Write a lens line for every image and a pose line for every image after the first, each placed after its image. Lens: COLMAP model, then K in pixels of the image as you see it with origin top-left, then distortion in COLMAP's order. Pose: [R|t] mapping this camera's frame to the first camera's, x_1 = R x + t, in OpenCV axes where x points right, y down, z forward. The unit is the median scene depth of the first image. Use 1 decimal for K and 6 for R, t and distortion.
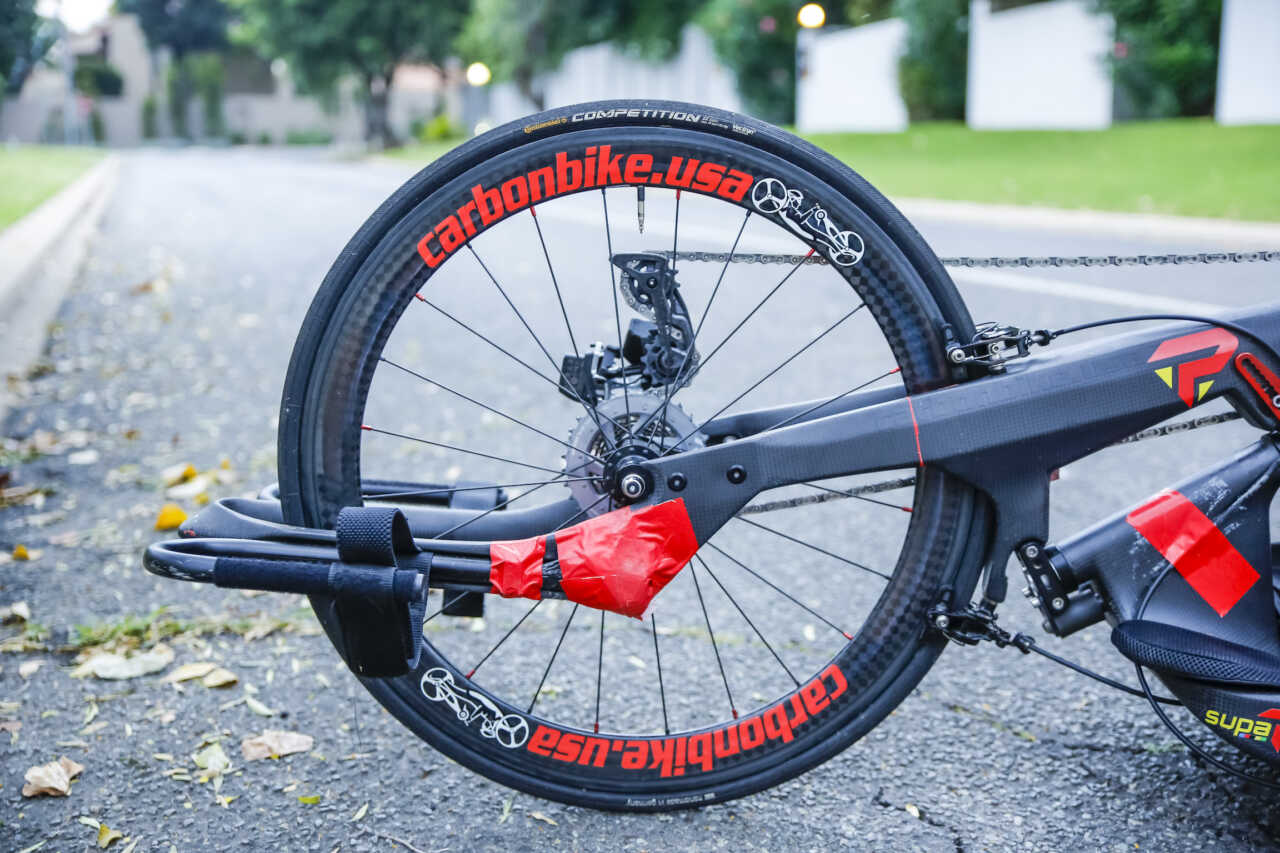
lens RADIAL K [[1439.0, 0, 640.0], [0, 1439.0, 426.5], [0, 0, 1]] dist [-0.098479, 0.454041]
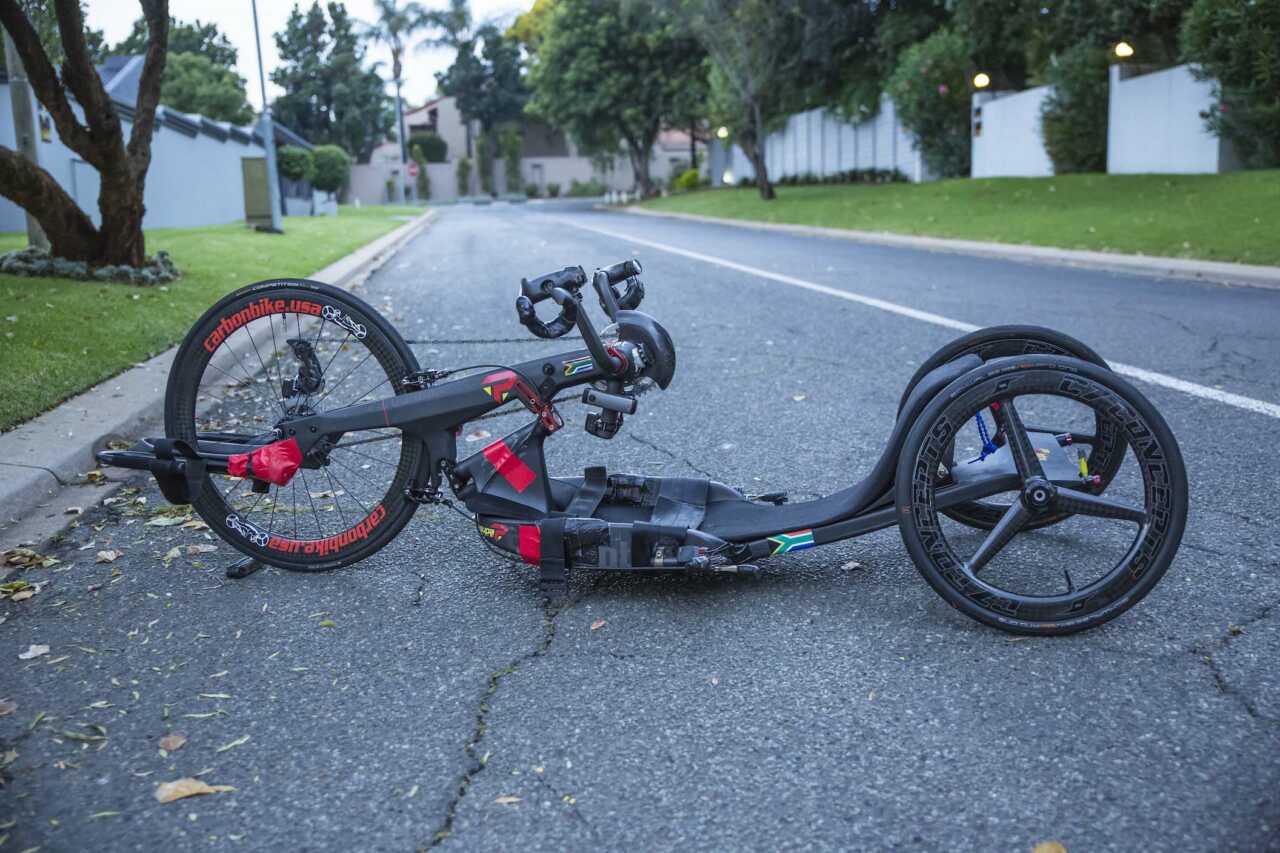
lens RADIAL K [[1260.3, 0, 640.0], [0, 1260.3, 426.5], [0, 0, 1]] dist [-0.046223, -0.001677]
pose [[0.980255, 0.013094, -0.197304, 0.985246], [-0.014361, 0.999884, -0.004991, 0.030089], [0.197216, 0.007726, 0.980330, -0.963633]]
